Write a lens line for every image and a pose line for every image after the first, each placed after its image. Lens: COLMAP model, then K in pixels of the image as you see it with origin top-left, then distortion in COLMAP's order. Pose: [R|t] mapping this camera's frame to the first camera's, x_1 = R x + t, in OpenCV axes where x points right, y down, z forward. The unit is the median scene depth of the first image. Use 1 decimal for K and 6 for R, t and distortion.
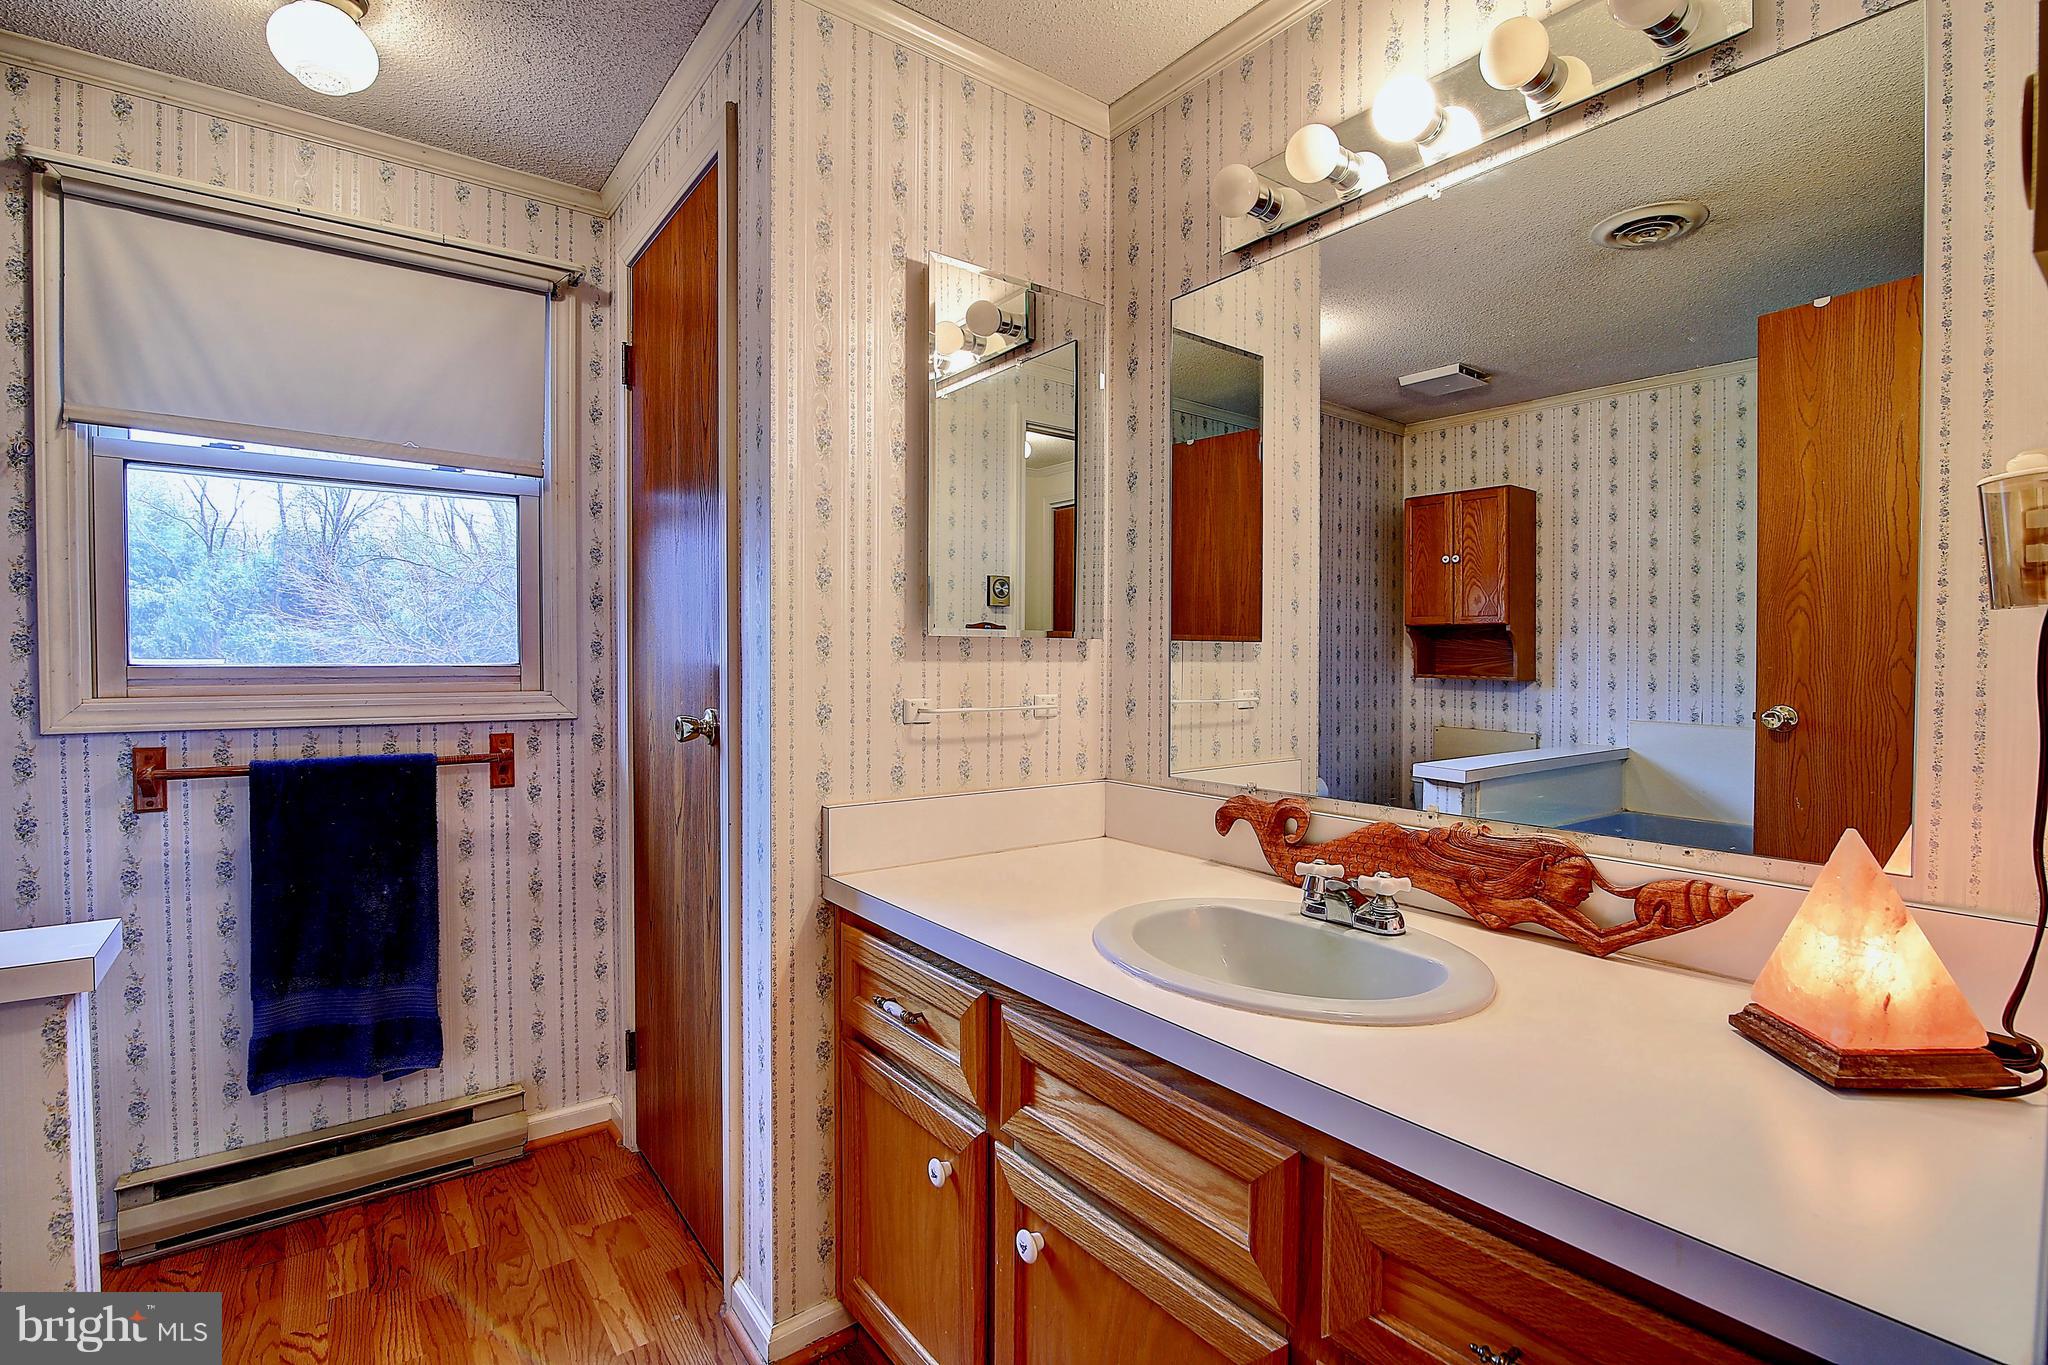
lens RADIAL K [[940.5, 0, 1024.0], [0, 940.5, 682.5], [0, 0, 1]] dist [-0.019679, -0.000074]
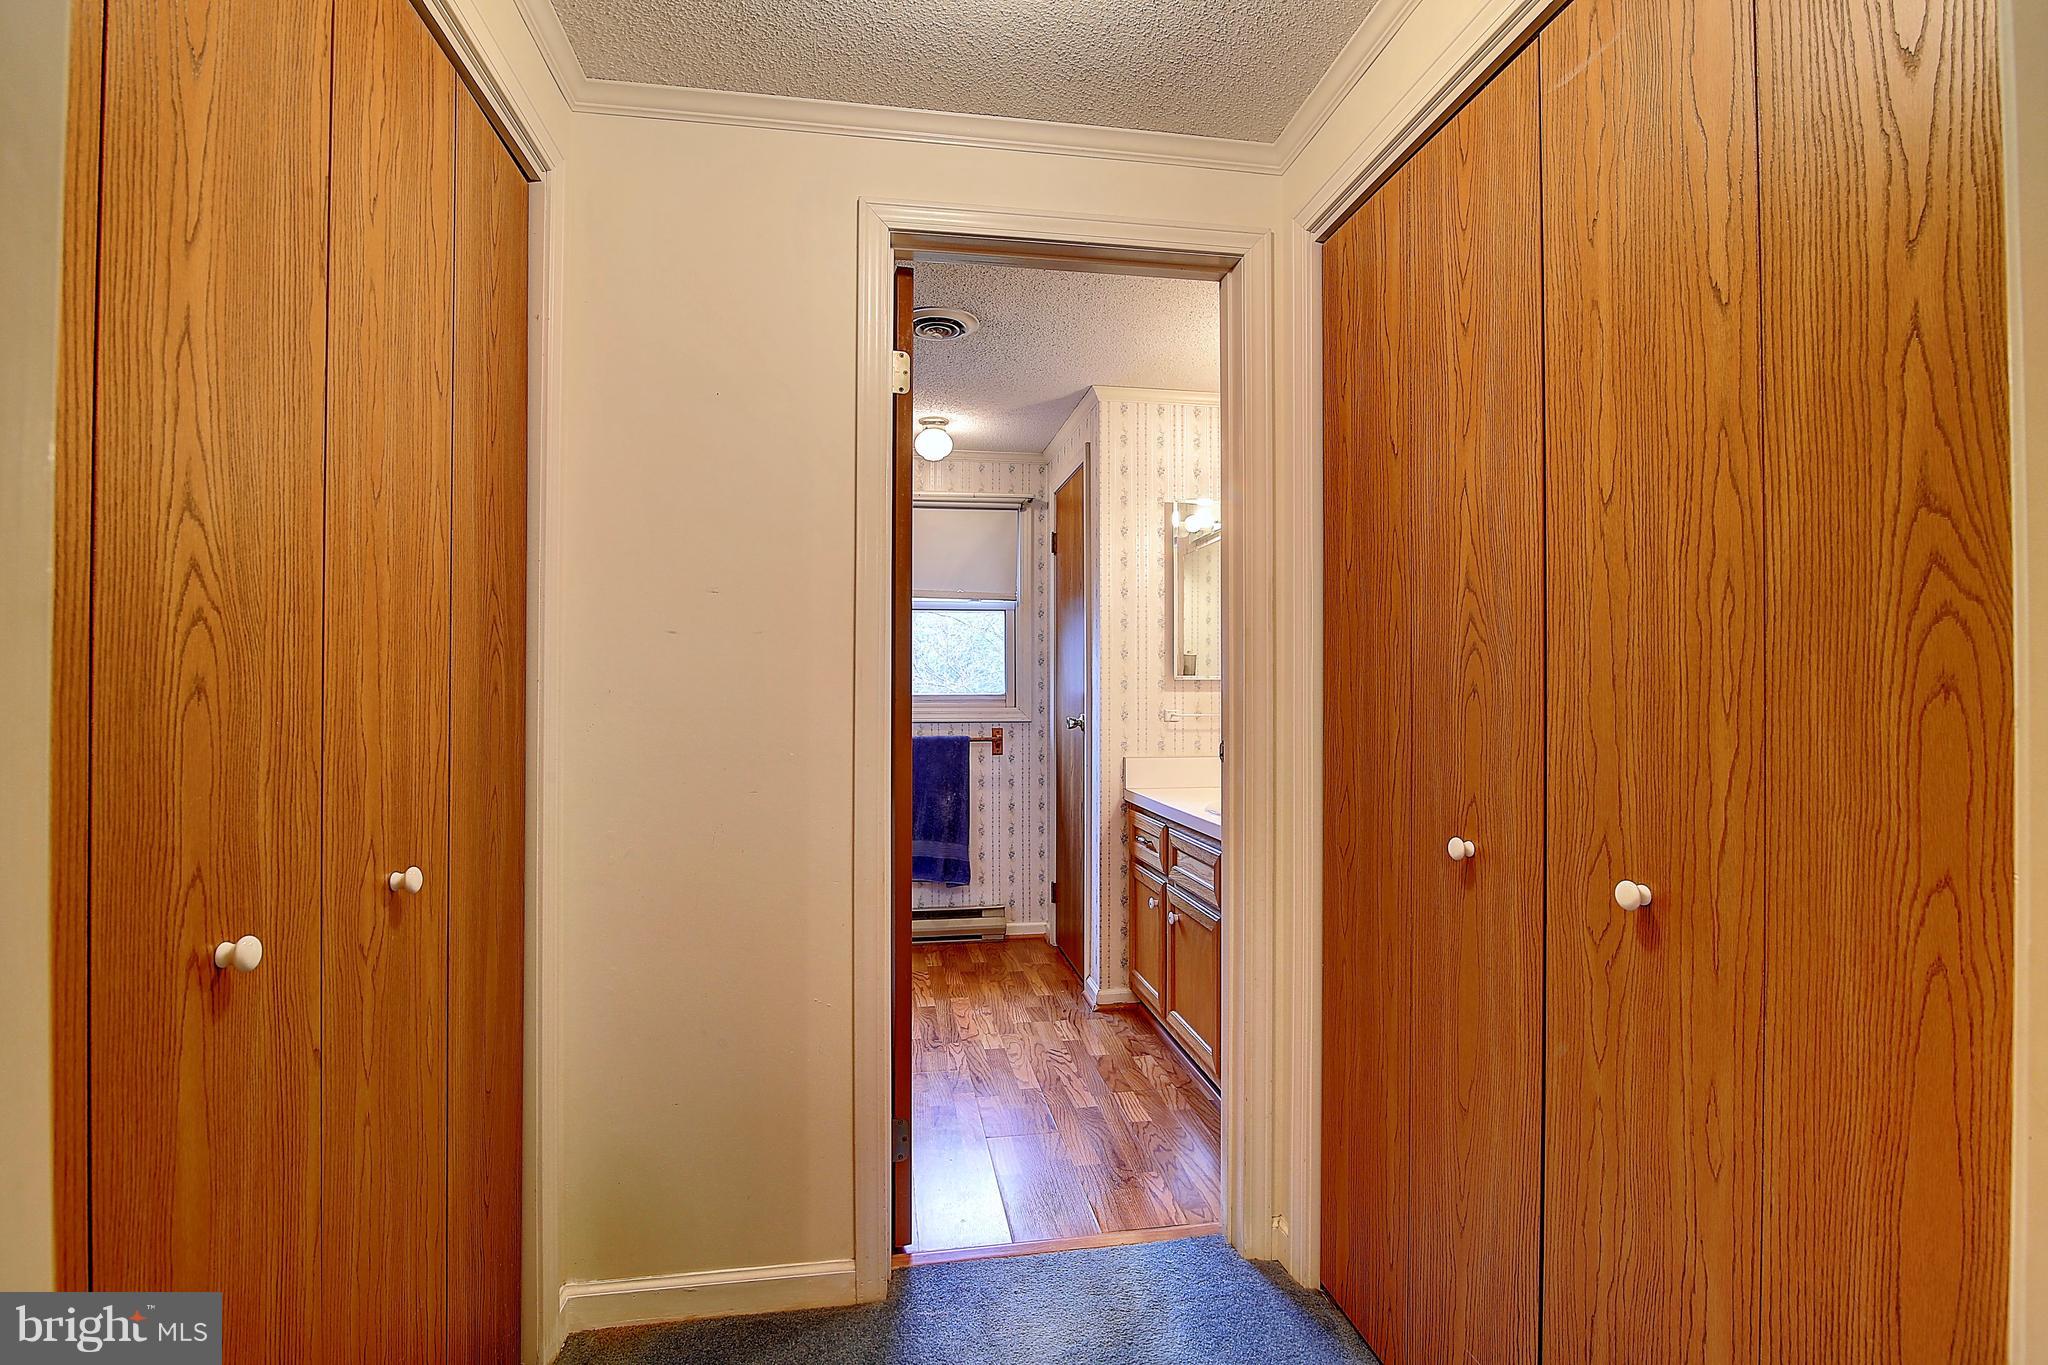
lens RADIAL K [[938.5, 0, 1023.7], [0, 938.5, 679.6], [0, 0, 1]] dist [-0.017038, -0.000183]
pose [[0.884215, -0.009646, -0.466981, 0.465400], [-0.007502, 0.999364, -0.034848, 0.021097], [0.467021, 0.034316, 0.883580, -0.813495]]
